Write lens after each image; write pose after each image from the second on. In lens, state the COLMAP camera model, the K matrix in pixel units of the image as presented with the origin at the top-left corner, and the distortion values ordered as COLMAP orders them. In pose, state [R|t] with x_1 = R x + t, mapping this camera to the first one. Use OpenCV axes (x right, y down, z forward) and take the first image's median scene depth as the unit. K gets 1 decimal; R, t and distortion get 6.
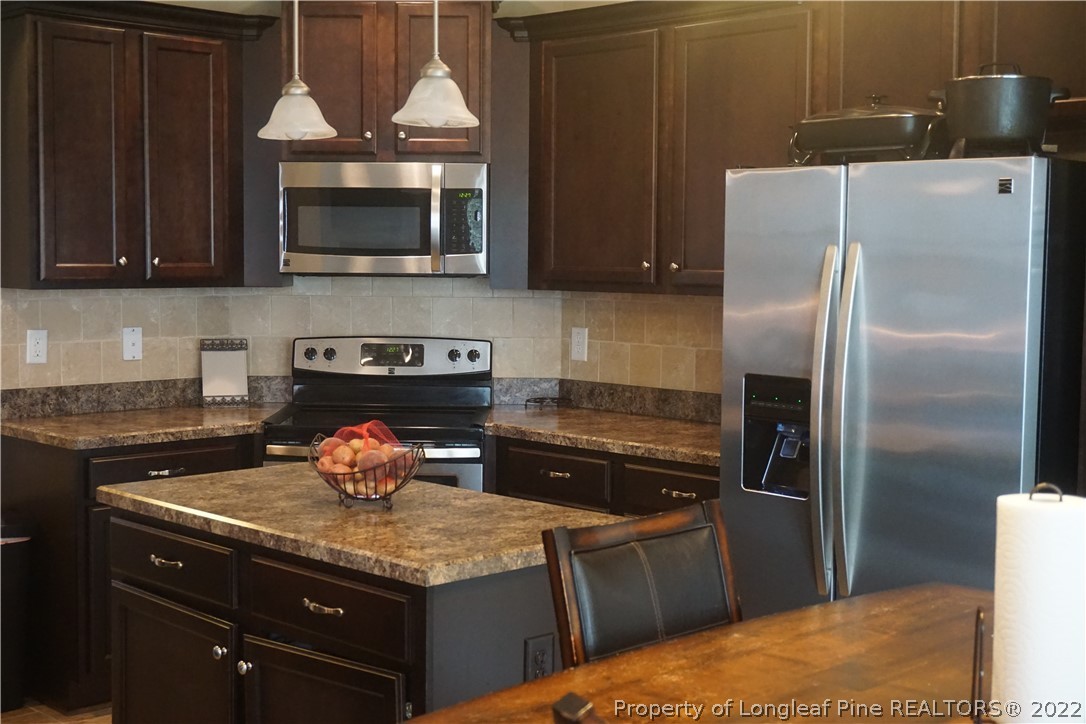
lens RADIAL K [[1488.8, 0, 542.6], [0, 1488.8, 360.8], [0, 0, 1]] dist [0.039513, 0.000000]
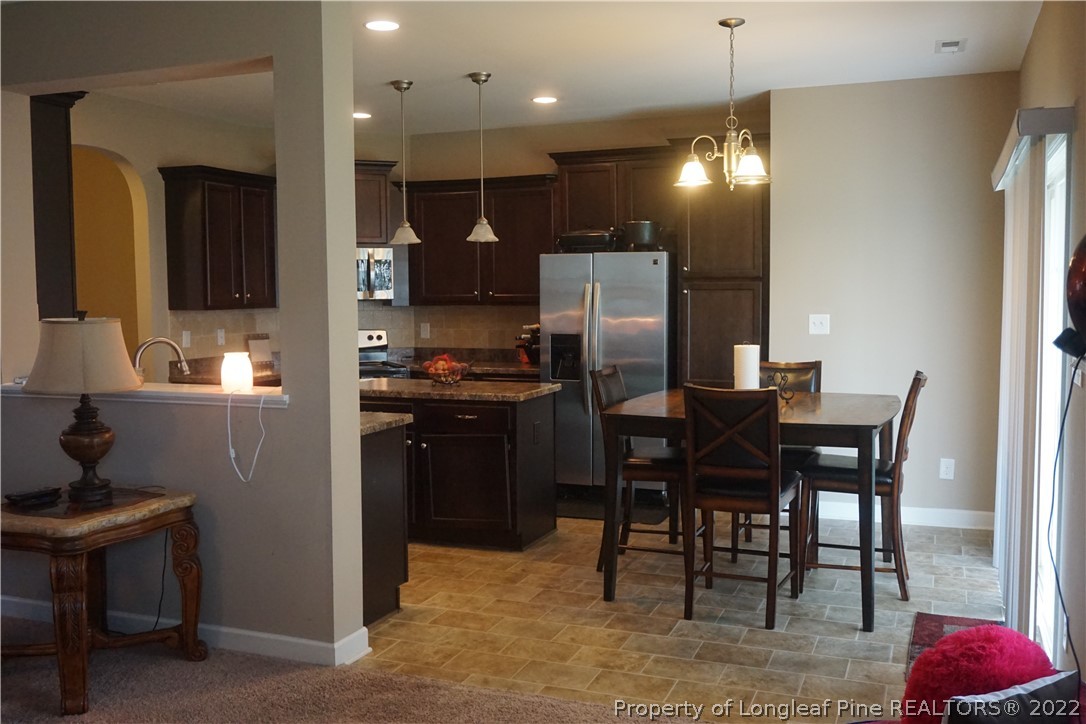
lens RADIAL K [[1023.2, 0, 543.2], [0, 1023.2, 363.0], [0, 0, 1]] dist [-0.011247, 0.000000]
pose [[0.914591, -0.045336, 0.401832, -0.462183], [0.045207, 0.998929, 0.009808, 0.031872], [-0.401846, 0.009195, 0.915661, -0.474633]]
